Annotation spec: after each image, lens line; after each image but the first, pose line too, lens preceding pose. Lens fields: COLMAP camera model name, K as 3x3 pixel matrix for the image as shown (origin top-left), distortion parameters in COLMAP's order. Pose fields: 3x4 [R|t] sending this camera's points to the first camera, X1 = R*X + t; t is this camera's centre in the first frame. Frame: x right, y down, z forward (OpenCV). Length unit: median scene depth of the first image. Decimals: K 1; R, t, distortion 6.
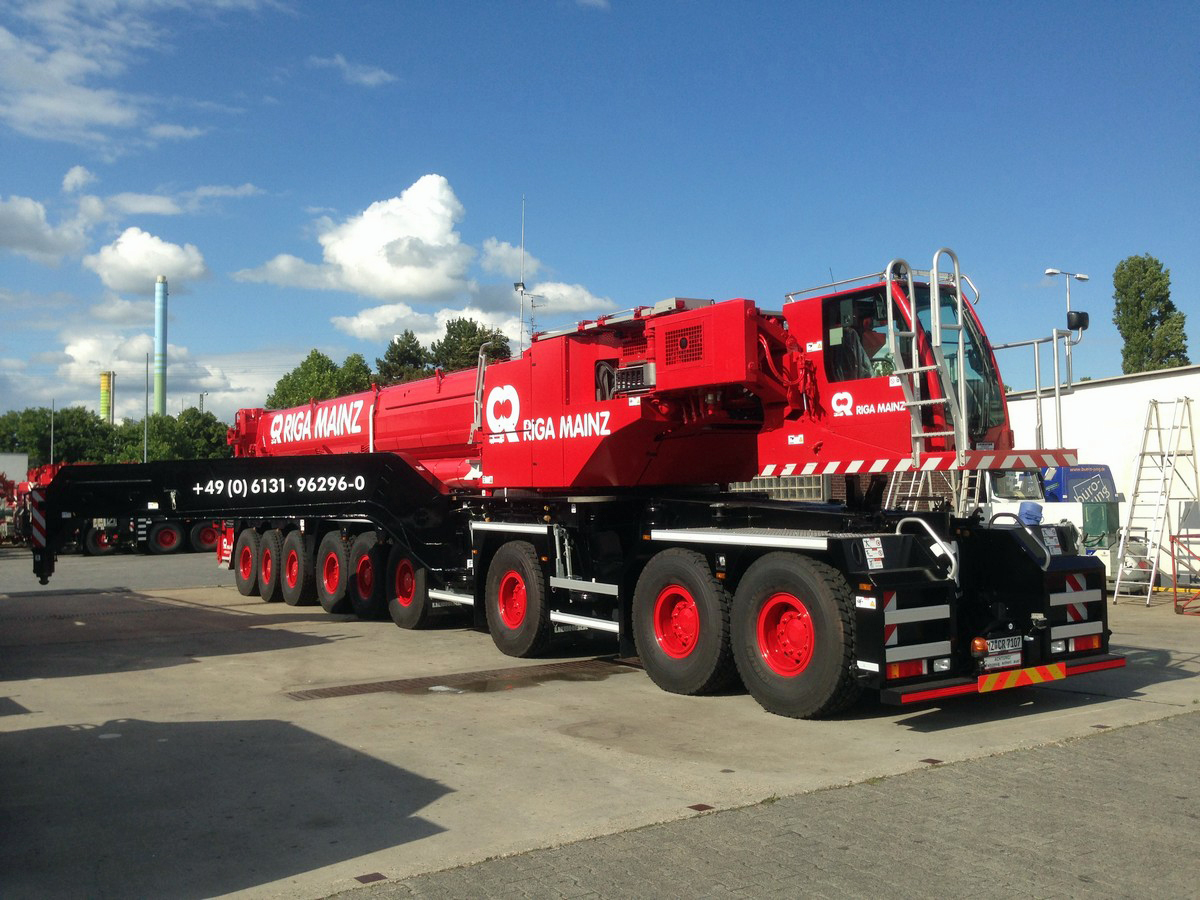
lens RADIAL K [[1088.3, 0, 600.0], [0, 1088.3, 450.0], [0, 0, 1]] dist [0.140095, -0.248350]
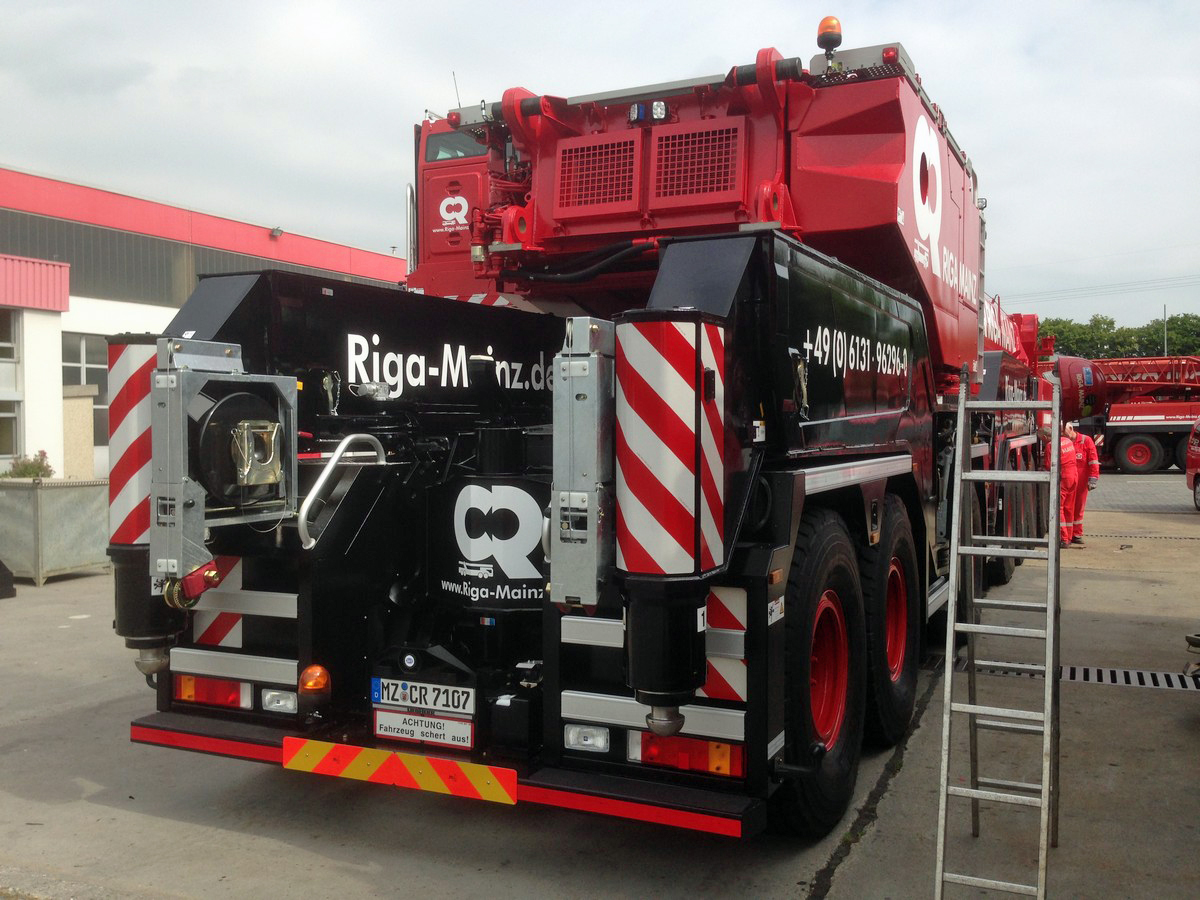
lens RADIAL K [[1088.3, 0, 600.0], [0, 1088.3, 450.0], [0, 0, 1]] dist [0.140095, -0.248350]
pose [[0.538493, 0.036158, -0.841854, 0.816174], [0.012686, 0.998618, 0.051006, 0.042529], [0.842535, -0.038147, 0.537290, 0.808827]]
